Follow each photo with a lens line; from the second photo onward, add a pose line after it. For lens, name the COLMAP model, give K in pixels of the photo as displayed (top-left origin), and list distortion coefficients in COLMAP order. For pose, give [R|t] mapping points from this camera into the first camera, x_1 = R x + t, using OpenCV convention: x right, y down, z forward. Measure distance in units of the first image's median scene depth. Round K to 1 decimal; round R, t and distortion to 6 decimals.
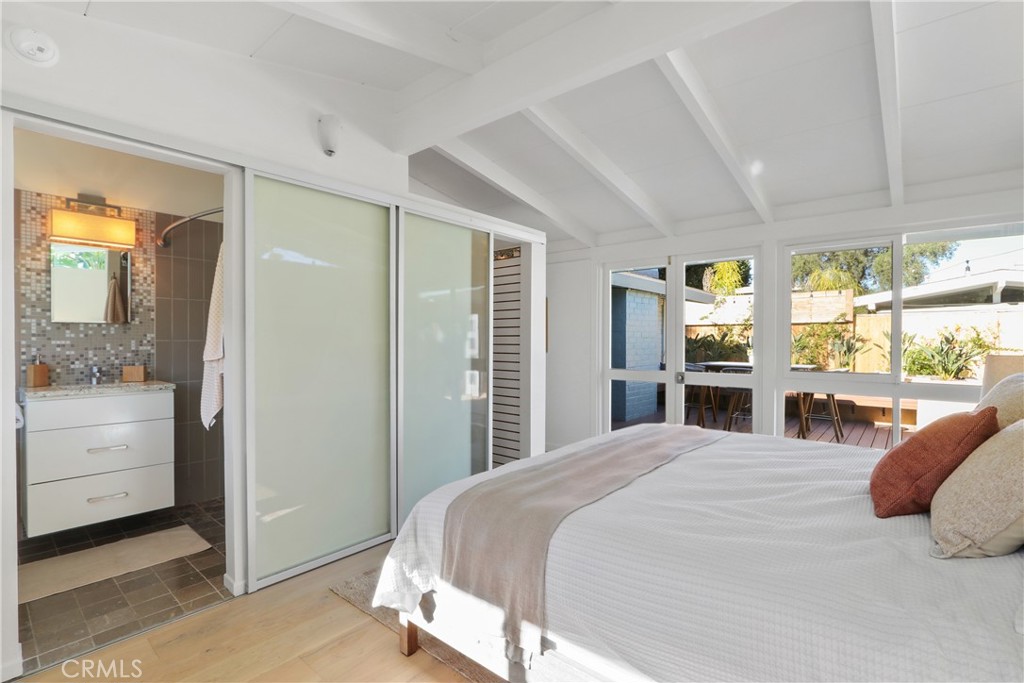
lens RADIAL K [[478.0, 0, 518.2], [0, 478.0, 341.8], [0, 0, 1]] dist [-0.027614, 0.009600]
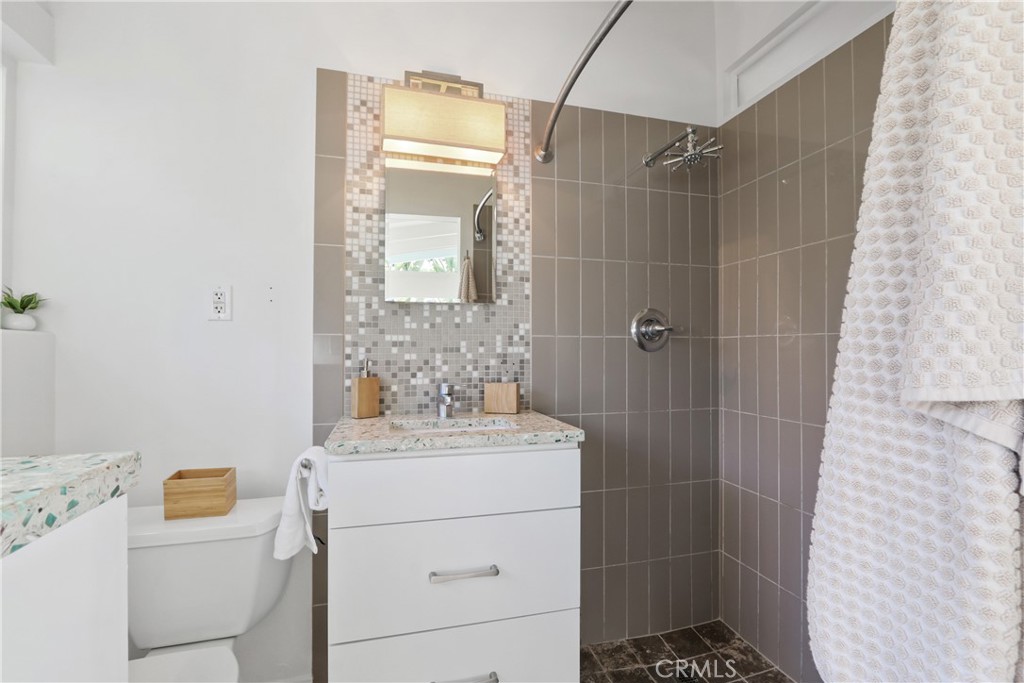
lens RADIAL K [[478.0, 0, 518.2], [0, 478.0, 341.8], [0, 0, 1]] dist [-0.027614, 0.009600]
pose [[0.829442, -0.010194, -0.558499, -0.529863], [-0.001435, 0.999791, -0.020380, 0.016732], [0.558591, 0.017705, 0.829255, 0.599706]]
